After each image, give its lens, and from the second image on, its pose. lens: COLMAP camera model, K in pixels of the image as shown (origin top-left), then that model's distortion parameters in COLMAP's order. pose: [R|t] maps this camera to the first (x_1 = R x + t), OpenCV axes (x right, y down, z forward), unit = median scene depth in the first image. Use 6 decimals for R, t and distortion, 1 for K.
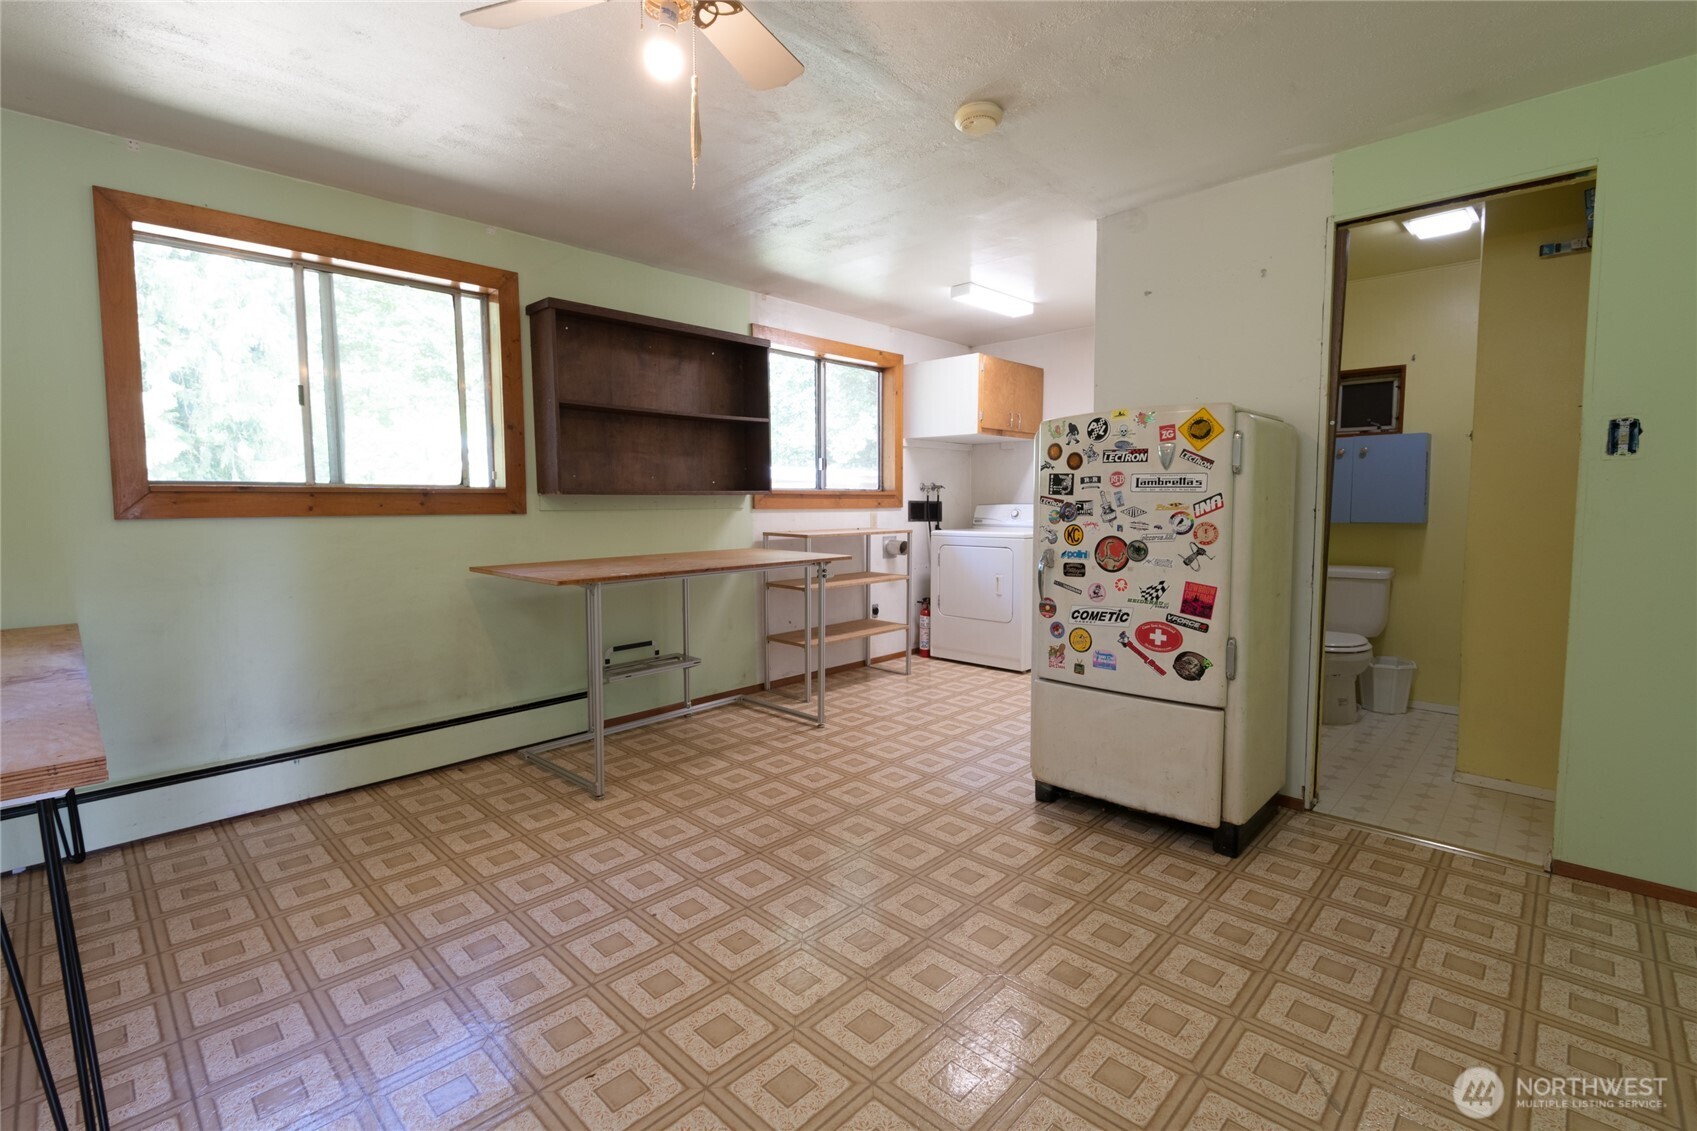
lens RADIAL K [[760.2, 0, 855.8], [0, 760.2, 561.2], [0, 0, 1]] dist [0.004722, -0.004040]
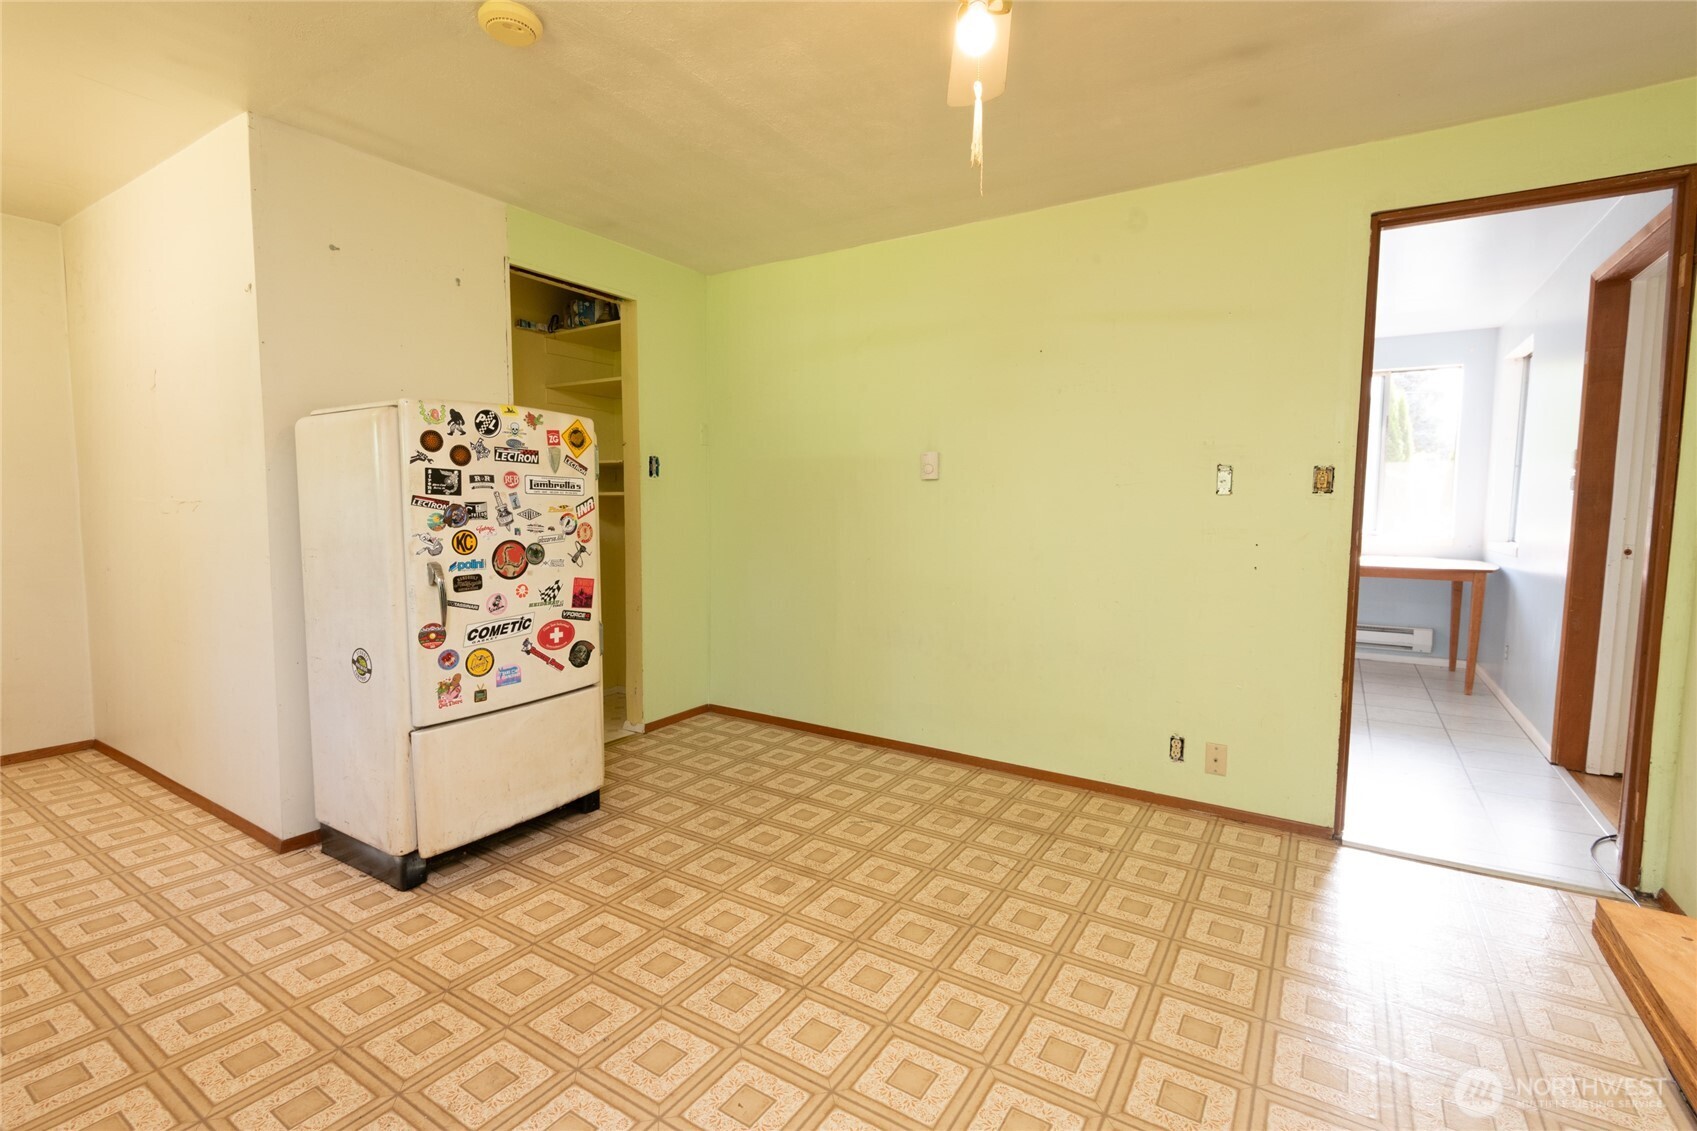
lens RADIAL K [[760.2, 0, 849.7], [0, 760.2, 564.2], [0, 0, 1]] dist [0.004722, -0.004040]
pose [[-0.207998, -0.075973, 0.975174, -0.666695], [0.070712, 0.993202, 0.092460, -0.061584], [-0.975570, 0.088188, -0.201212, 0.791098]]
